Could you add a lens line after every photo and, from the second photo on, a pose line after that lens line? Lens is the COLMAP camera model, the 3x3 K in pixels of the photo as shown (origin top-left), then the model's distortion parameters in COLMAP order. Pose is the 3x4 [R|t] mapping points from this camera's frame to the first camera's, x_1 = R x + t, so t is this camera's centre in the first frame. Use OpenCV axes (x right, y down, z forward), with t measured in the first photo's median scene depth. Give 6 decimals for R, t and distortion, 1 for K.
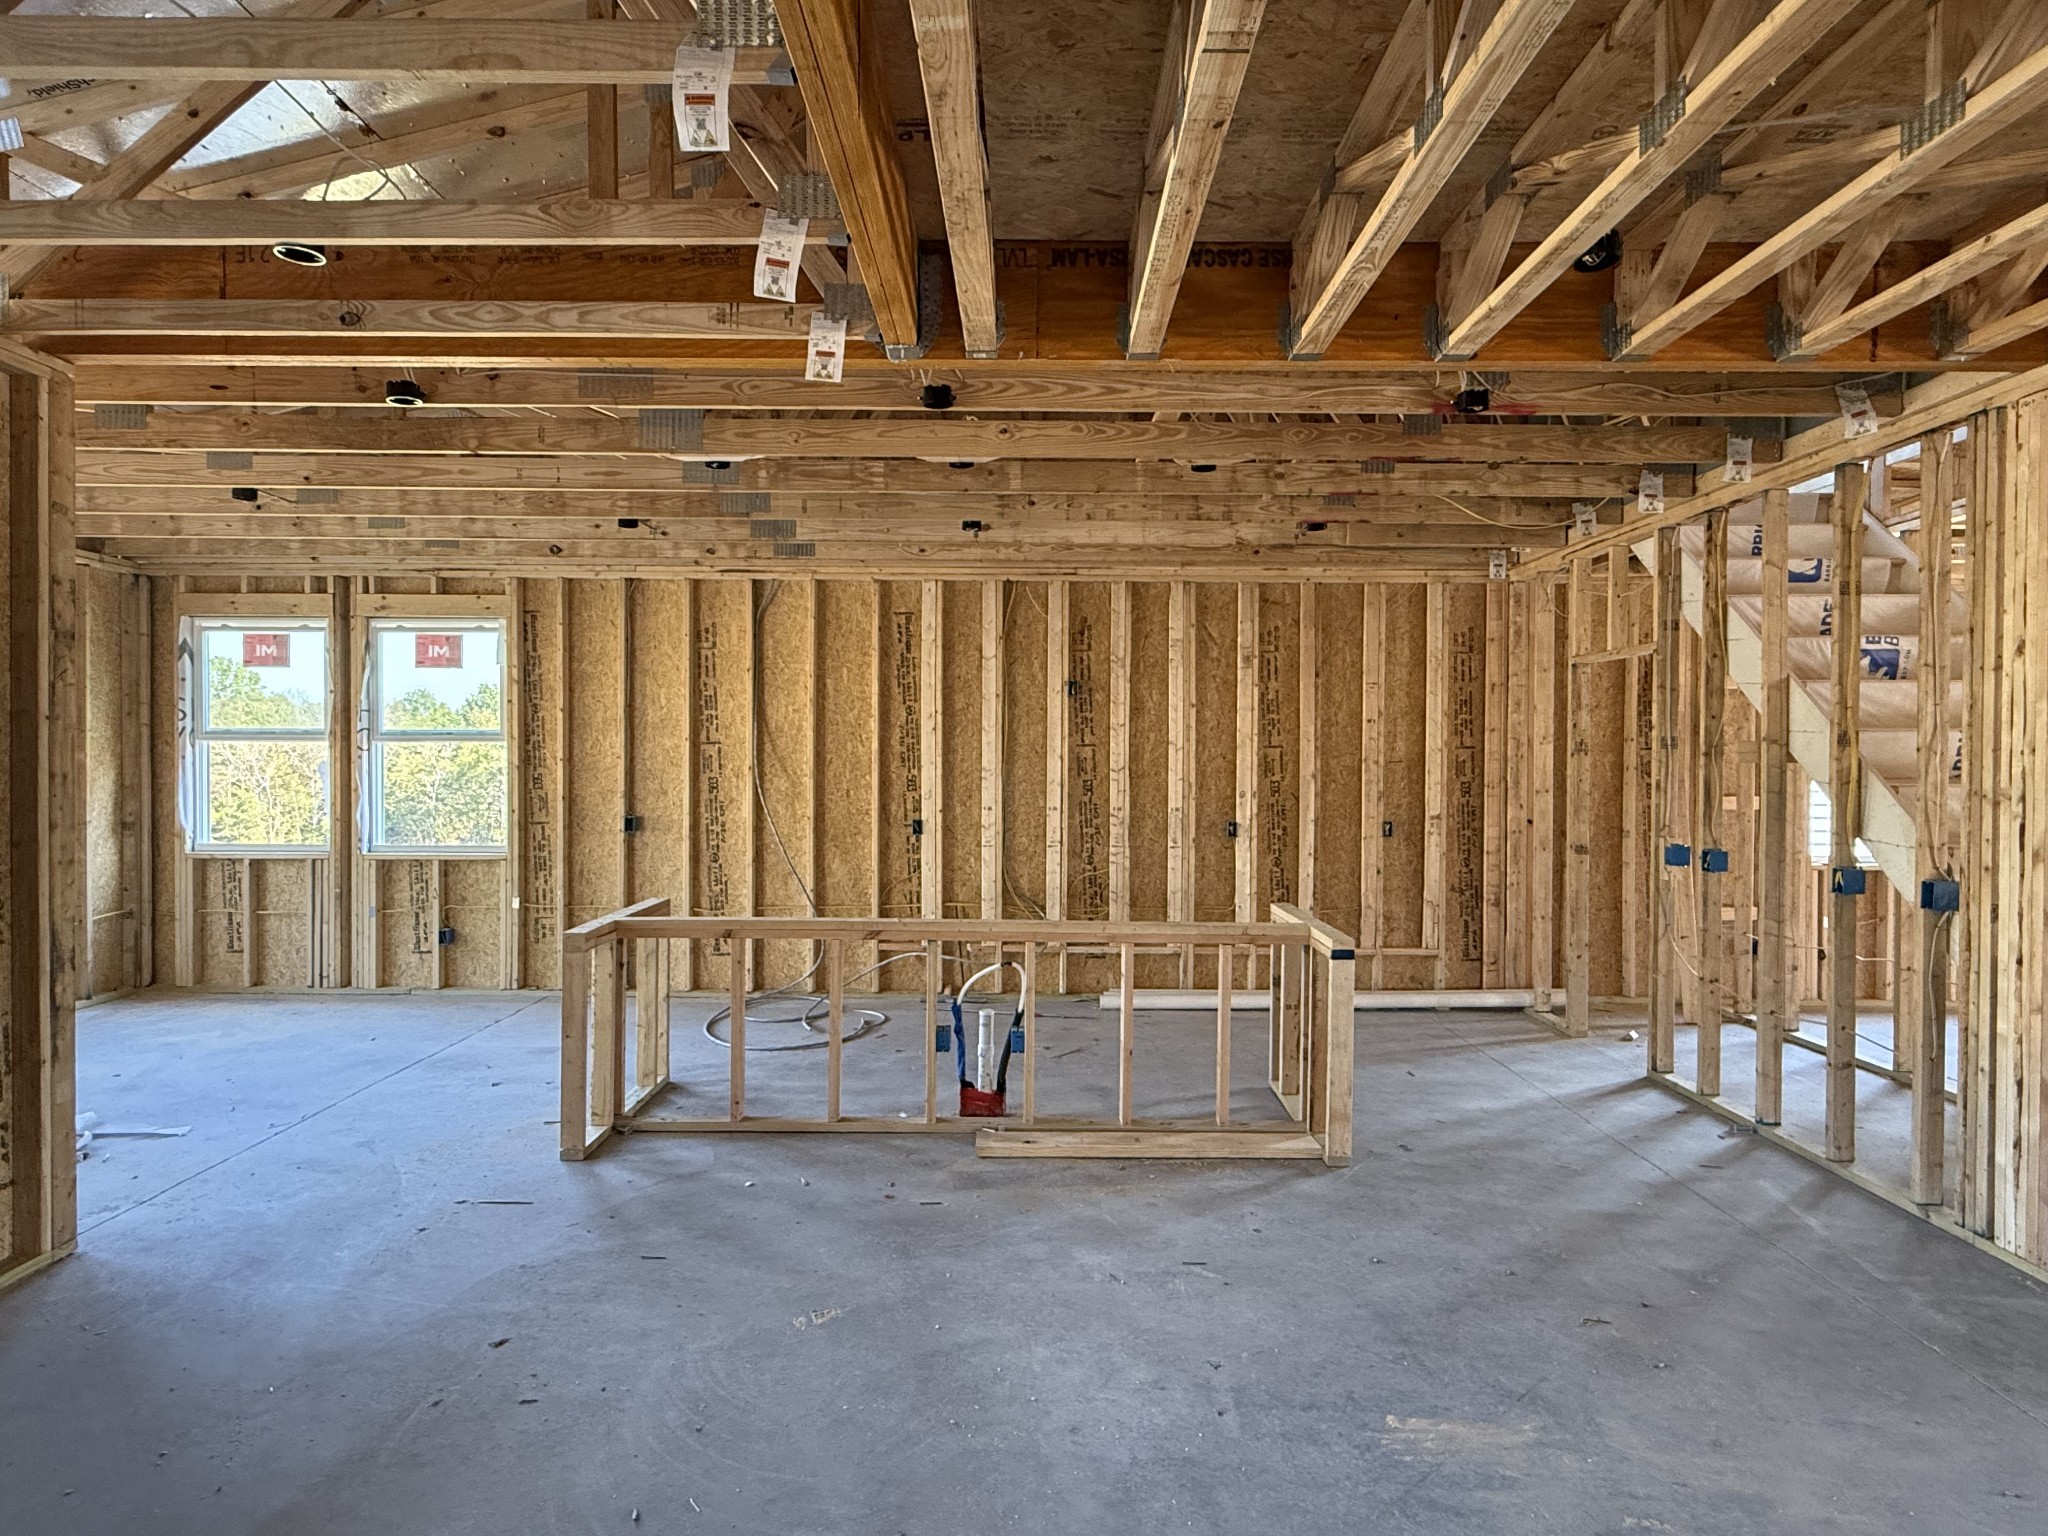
lens RADIAL K [[1101.1, 0, 1018.1], [0, 1101.1, 768.5], [0, 0, 1]] dist [0.001498, -0.001458]
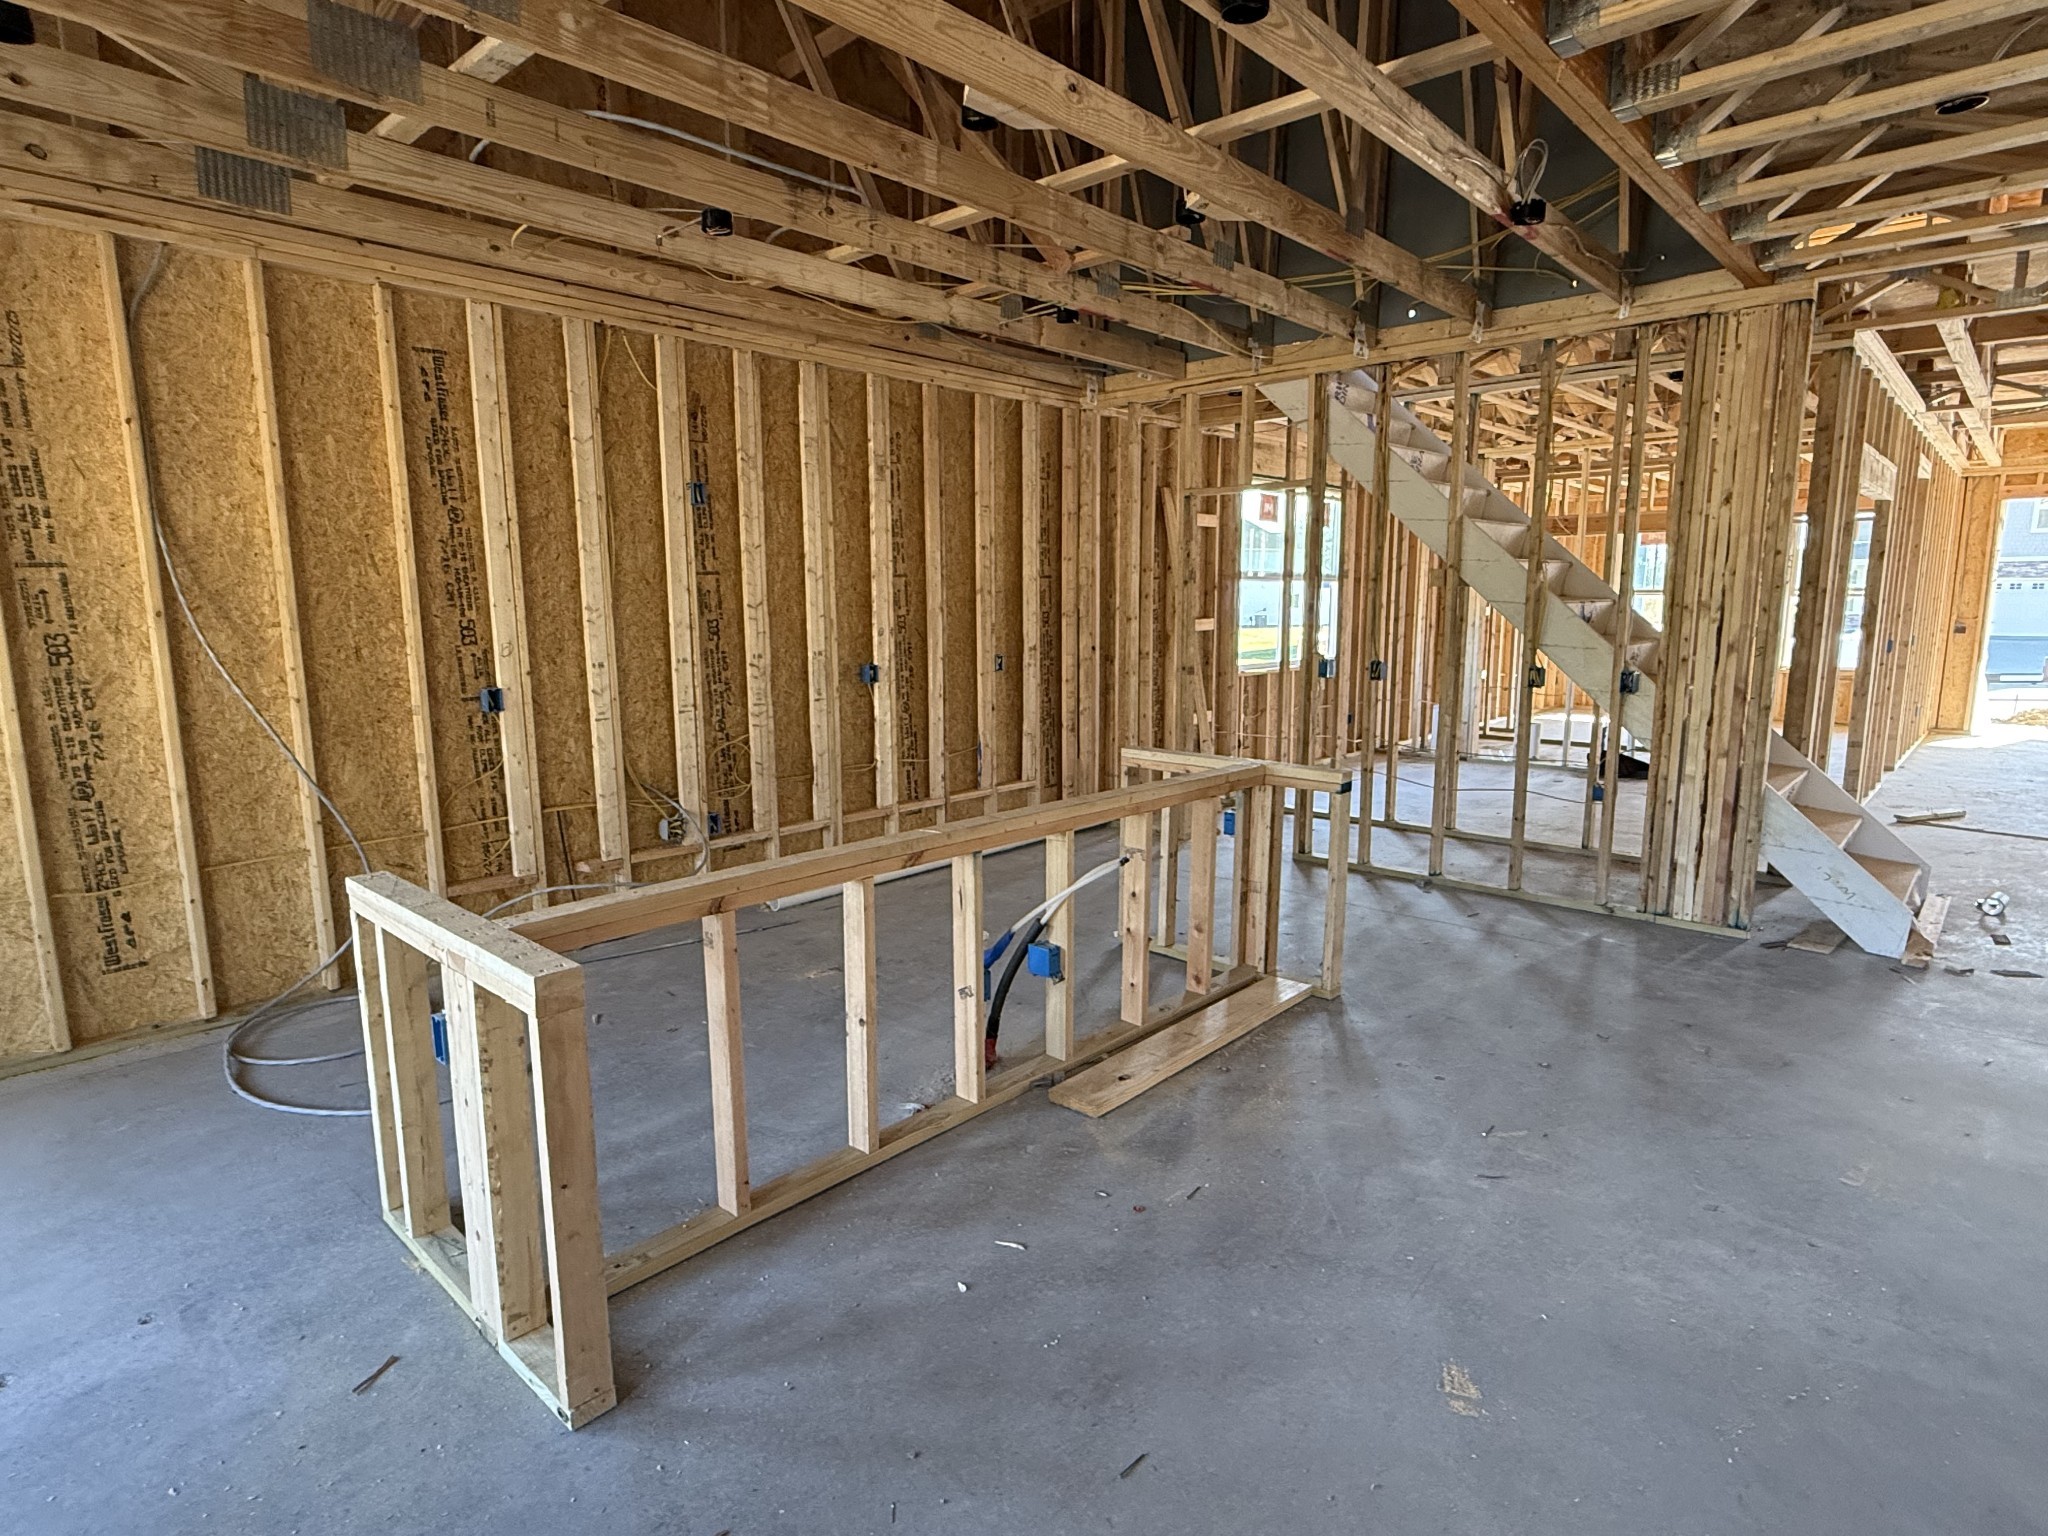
lens RADIAL K [[1101.1, 0, 1021.4], [0, 1101.1, 770.3], [0, 0, 1]] dist [0.001498, -0.001458]
pose [[0.674428, -0.126225, 0.727471, -0.358895], [0.017687, 0.987758, 0.154991, -0.000865], [-0.738129, -0.091663, 0.668404, 0.336508]]
